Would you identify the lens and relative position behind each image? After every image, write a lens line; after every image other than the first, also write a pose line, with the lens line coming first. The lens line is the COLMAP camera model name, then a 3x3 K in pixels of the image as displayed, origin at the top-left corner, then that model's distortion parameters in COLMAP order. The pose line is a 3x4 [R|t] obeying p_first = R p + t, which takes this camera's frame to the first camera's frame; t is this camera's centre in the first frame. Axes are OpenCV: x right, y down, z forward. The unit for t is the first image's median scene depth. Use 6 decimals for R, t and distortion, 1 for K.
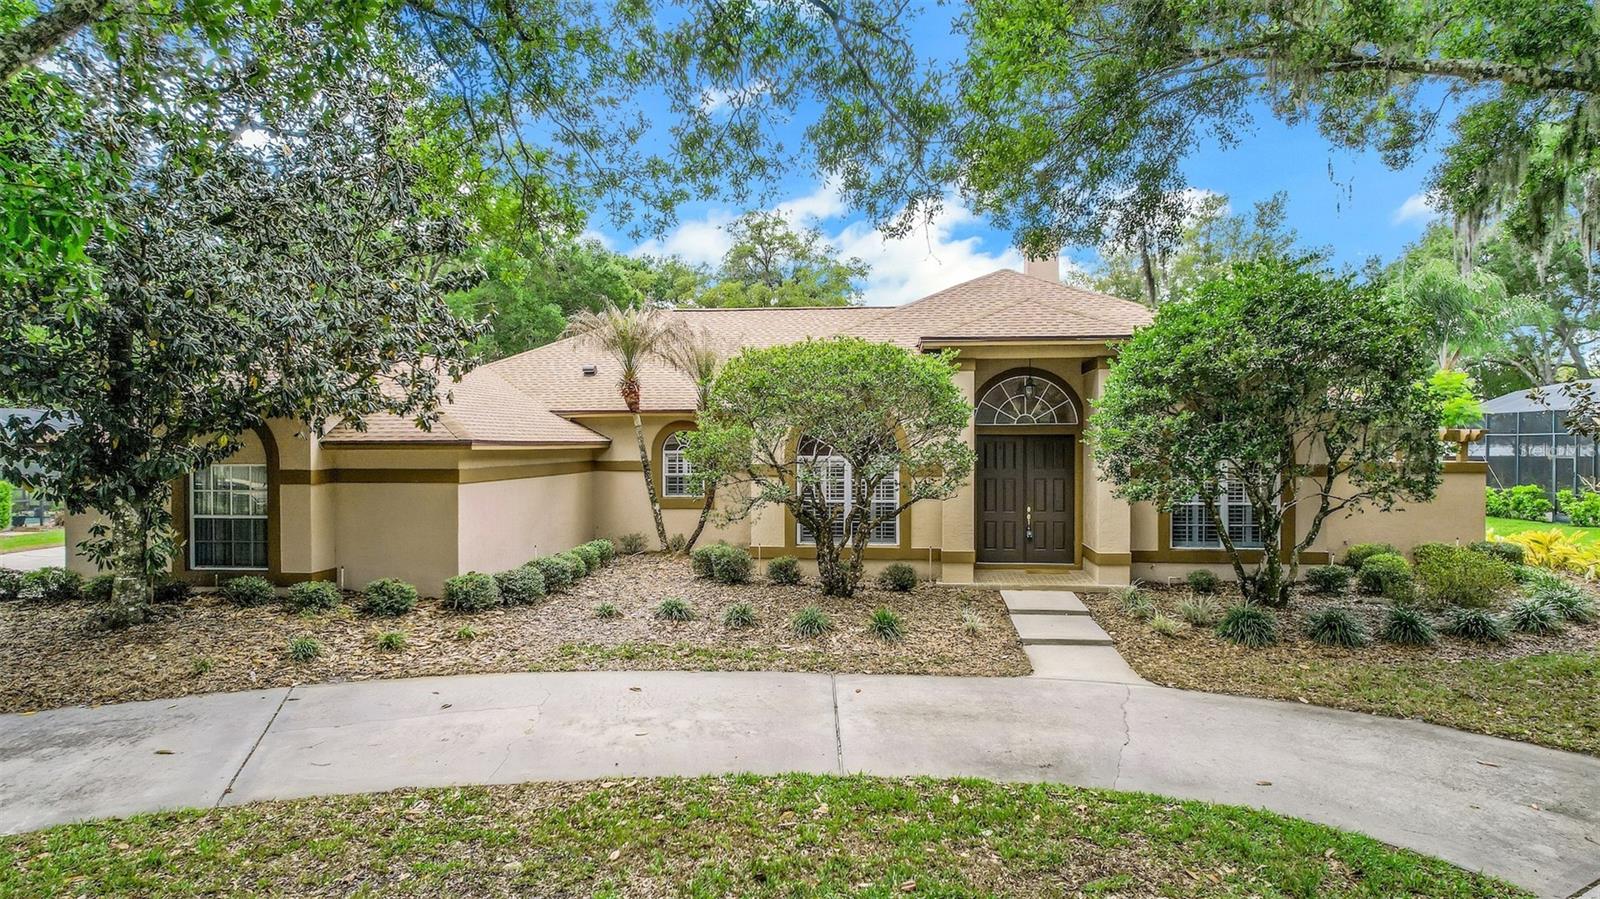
lens RADIAL K [[1017.6, 0, 799.3], [0, 1017.6, 450.2], [0, 0, 1]] dist [0.022766, 0.007335]
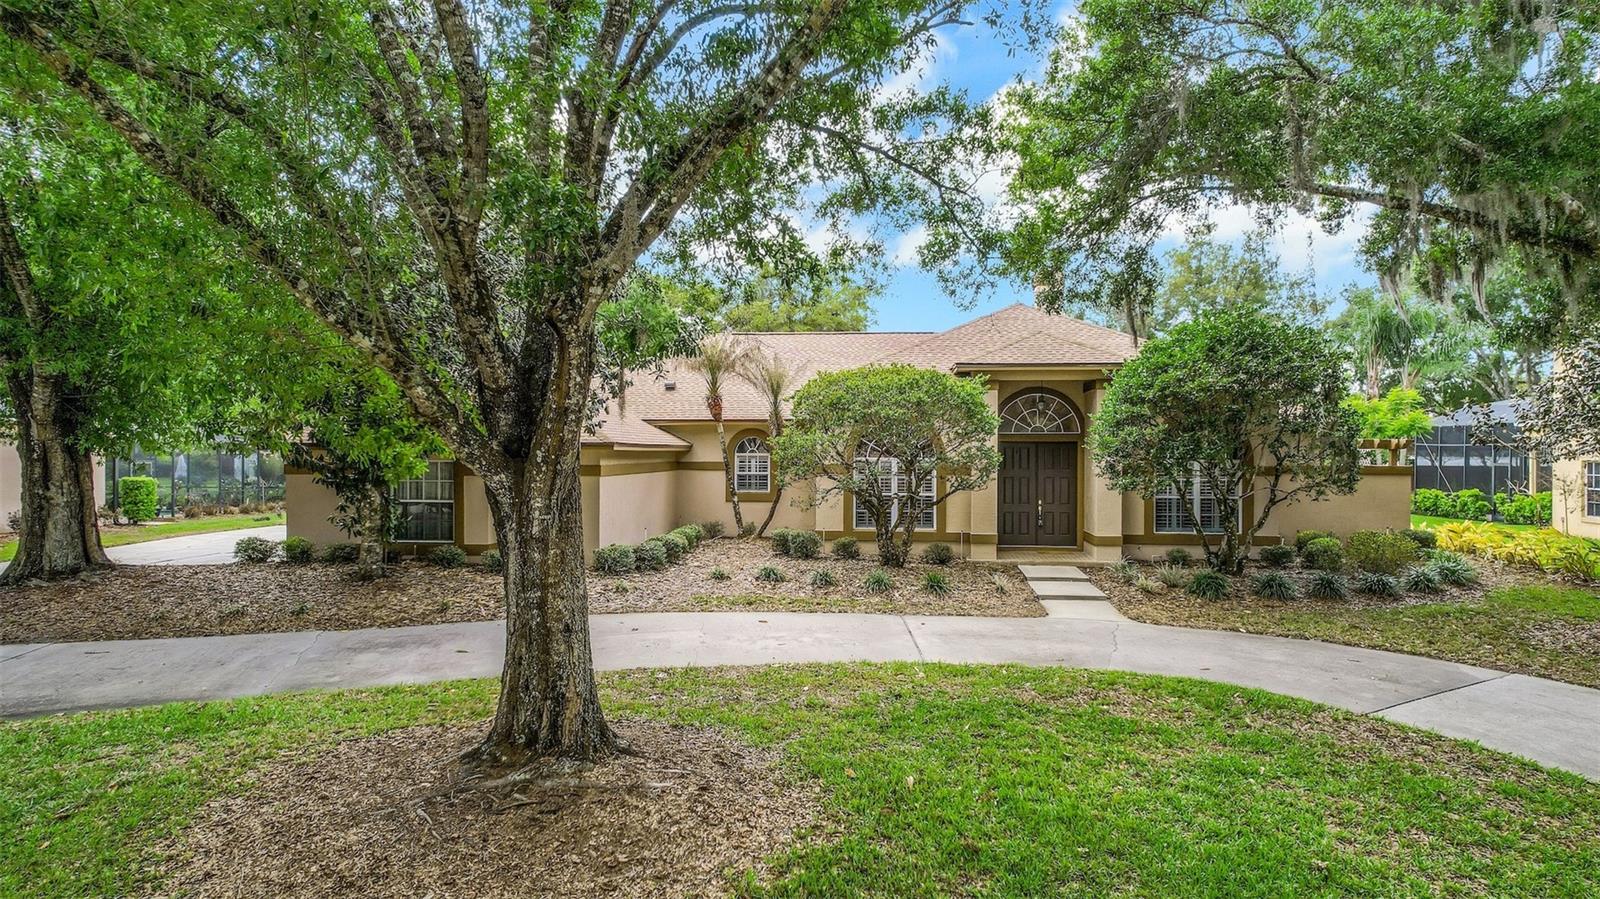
lens RADIAL K [[1017.6, 0, 800.1], [0, 1017.6, 450.4], [0, 0, 1]] dist [0.022766, 0.007335]
pose [[0.999978, 0.006233, 0.002340, -0.086940], [-0.006214, 0.999950, -0.007880, 0.008872], [-0.002389, 0.007865, 0.999966, -0.295291]]
